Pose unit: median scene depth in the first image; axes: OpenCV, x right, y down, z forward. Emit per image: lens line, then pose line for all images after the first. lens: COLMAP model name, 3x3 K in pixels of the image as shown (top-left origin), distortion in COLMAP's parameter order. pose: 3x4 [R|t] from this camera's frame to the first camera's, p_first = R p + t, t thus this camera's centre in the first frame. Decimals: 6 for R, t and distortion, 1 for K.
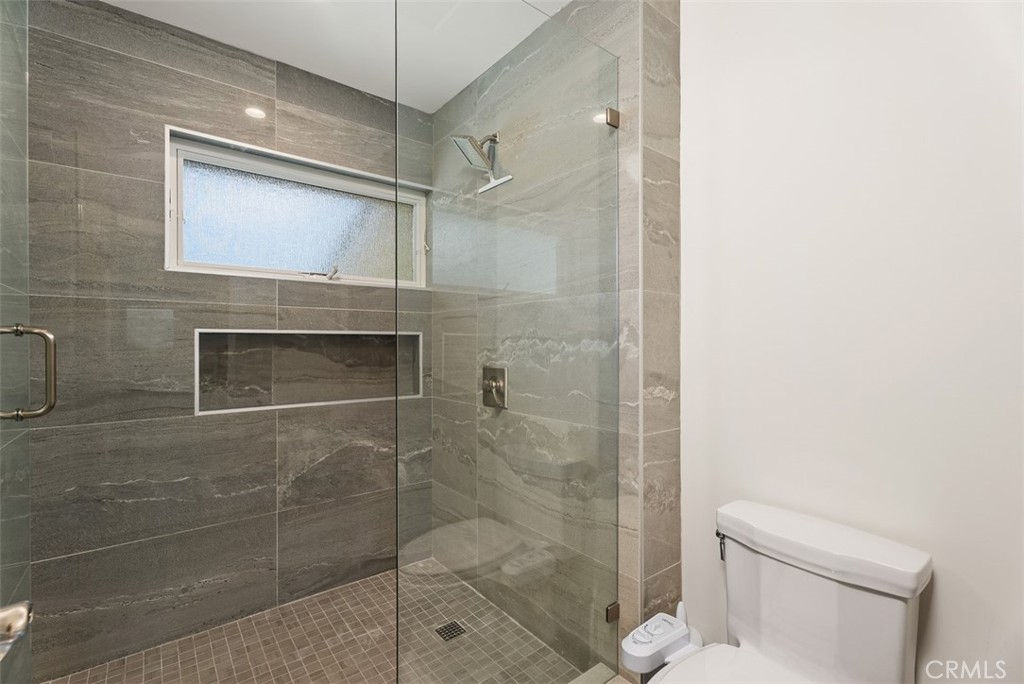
lens RADIAL K [[469.6, 0, 510.0], [0, 469.6, 335.5], [0, 0, 1]] dist [0.000285, -0.000586]
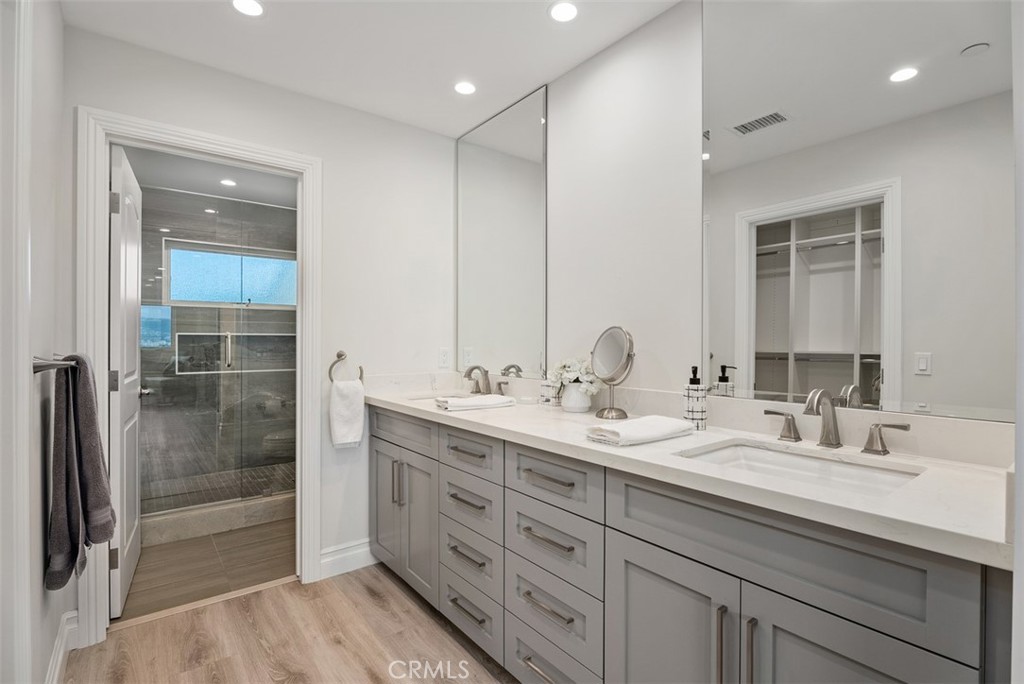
lens RADIAL K [[499.6, 0, 512.0], [0, 499.6, 342.0], [0, 0, 1]] dist [-0.001795, -0.000211]
pose [[0.998989, 0.001179, -0.044940, 0.859493], [-0.000849, 0.999973, 0.007359, 0.007495], [0.044948, -0.007314, 0.998963, -1.072403]]
